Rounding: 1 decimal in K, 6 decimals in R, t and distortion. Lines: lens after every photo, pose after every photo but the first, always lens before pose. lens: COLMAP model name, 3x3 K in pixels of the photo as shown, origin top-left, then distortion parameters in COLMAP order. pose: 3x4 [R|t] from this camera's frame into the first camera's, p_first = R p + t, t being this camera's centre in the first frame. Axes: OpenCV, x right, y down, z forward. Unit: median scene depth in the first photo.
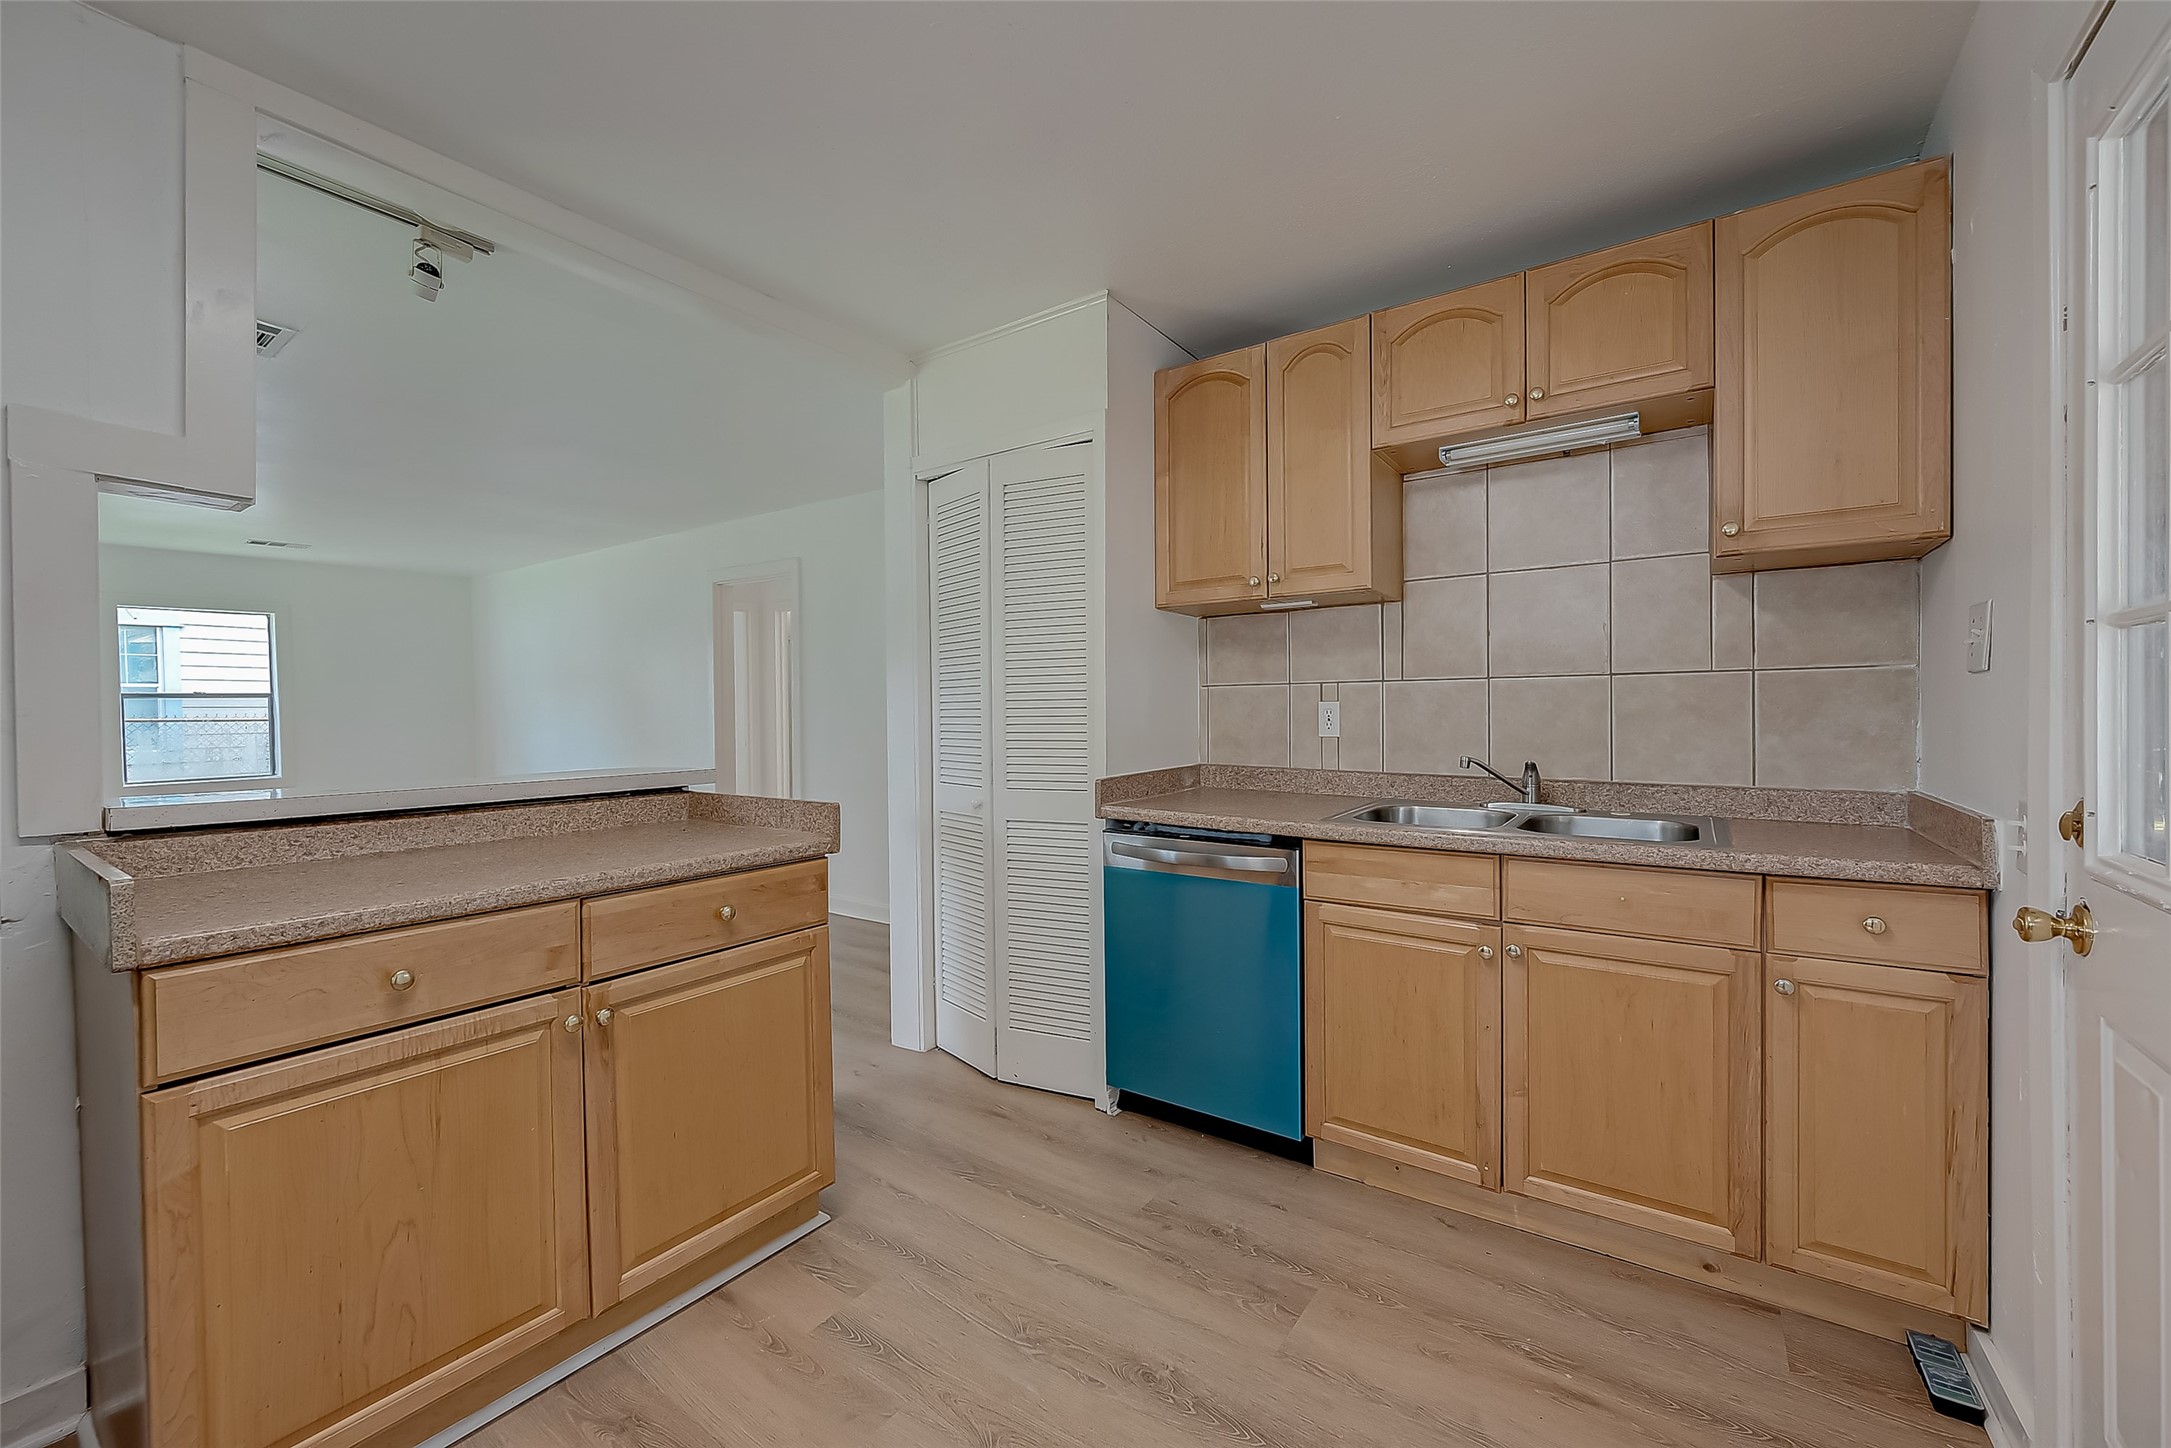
lens RADIAL K [[855.9, 0, 1085.5], [0, 855.9, 724.0], [0, 0, 1]] dist [-0.001159, 0.000057]
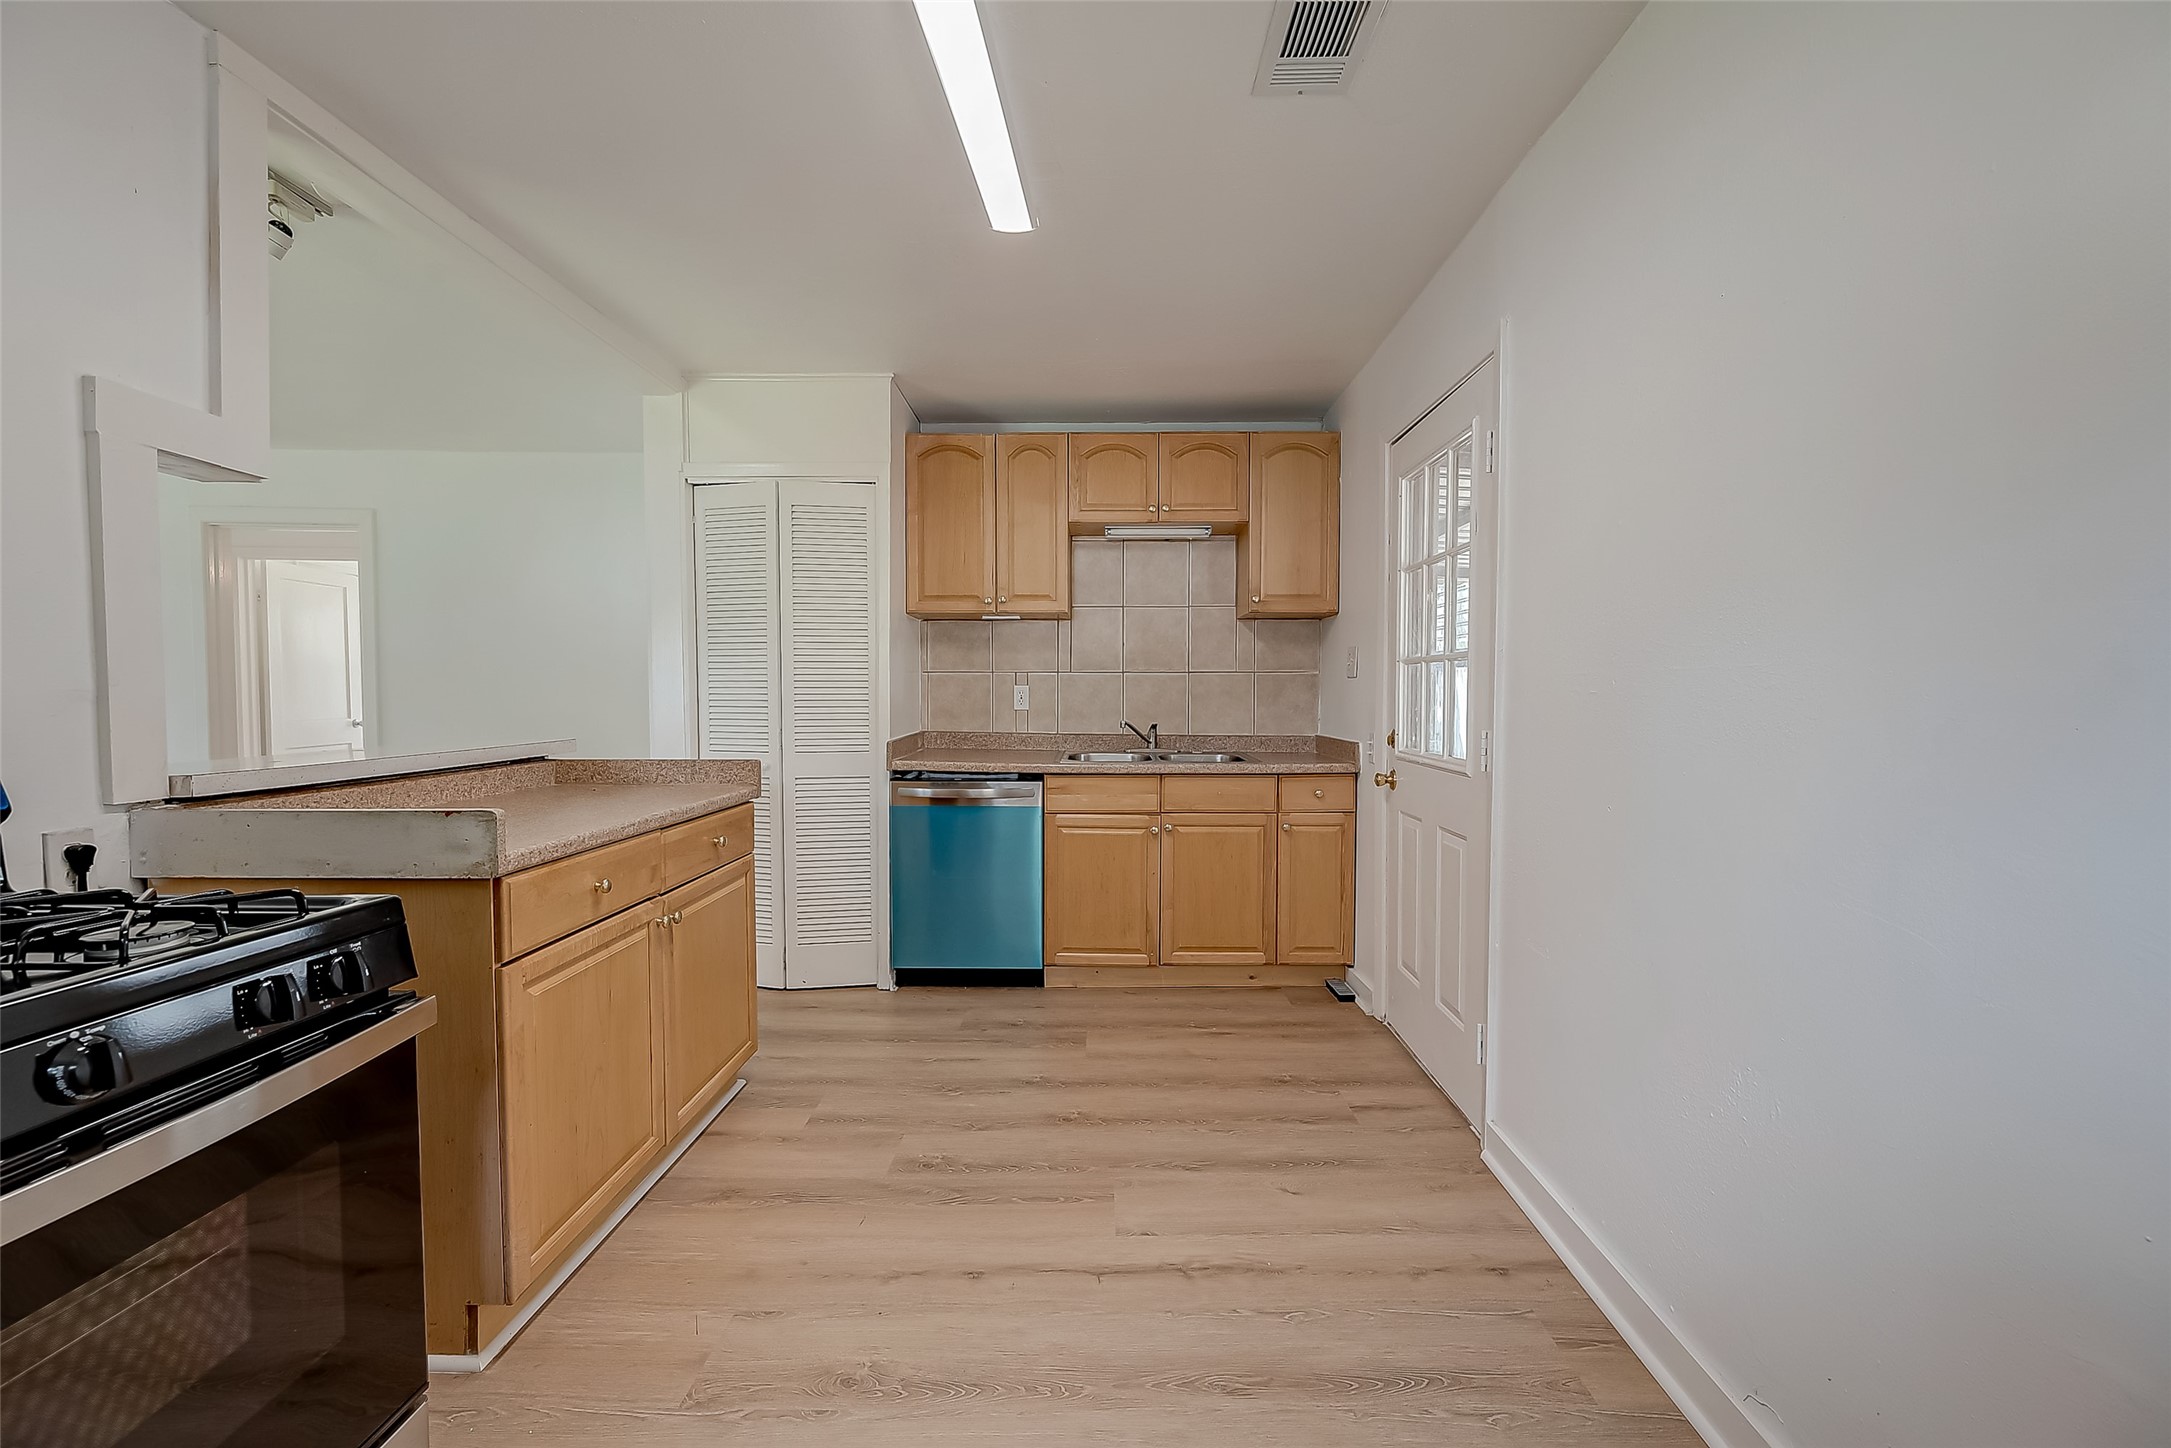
lens RADIAL K [[858.2, 0, 1085.5], [0, 858.2, 724.0], [0, 0, 1]] dist [0.001146, 0.000084]
pose [[0.825624, -0.011704, 0.564099, -0.613688], [-0.001457, 0.999737, 0.022875, 0.007745], [-0.564218, -0.019708, 0.825390, -0.355562]]
